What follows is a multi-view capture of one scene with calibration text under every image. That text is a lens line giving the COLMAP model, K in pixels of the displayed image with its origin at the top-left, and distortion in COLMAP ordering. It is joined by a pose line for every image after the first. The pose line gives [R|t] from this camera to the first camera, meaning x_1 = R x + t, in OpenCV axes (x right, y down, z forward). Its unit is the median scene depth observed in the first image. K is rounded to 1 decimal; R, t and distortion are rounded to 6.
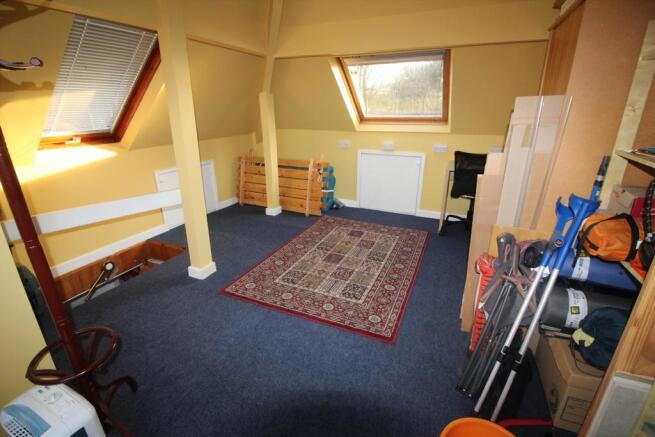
lens RADIAL K [[303.2, 0, 324.4], [0, 303.2, 215.3], [0, 0, 1]] dist [0.000101, -0.013920]
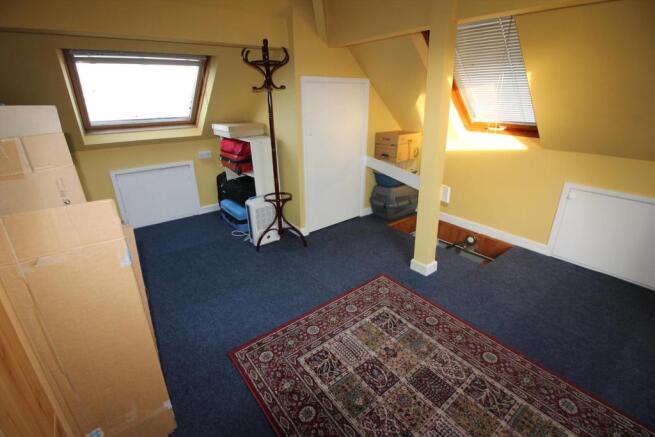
lens RADIAL K [[303.2, 0, 324.4], [0, 303.2, 215.3], [0, 0, 1]] dist [0.000101, -0.013920]
pose [[-0.468311, 0.333720, -0.818117, 0.522359], [-0.288264, 0.817558, 0.498501, -0.365922], [0.835218, 0.469287, -0.286672, 0.951693]]
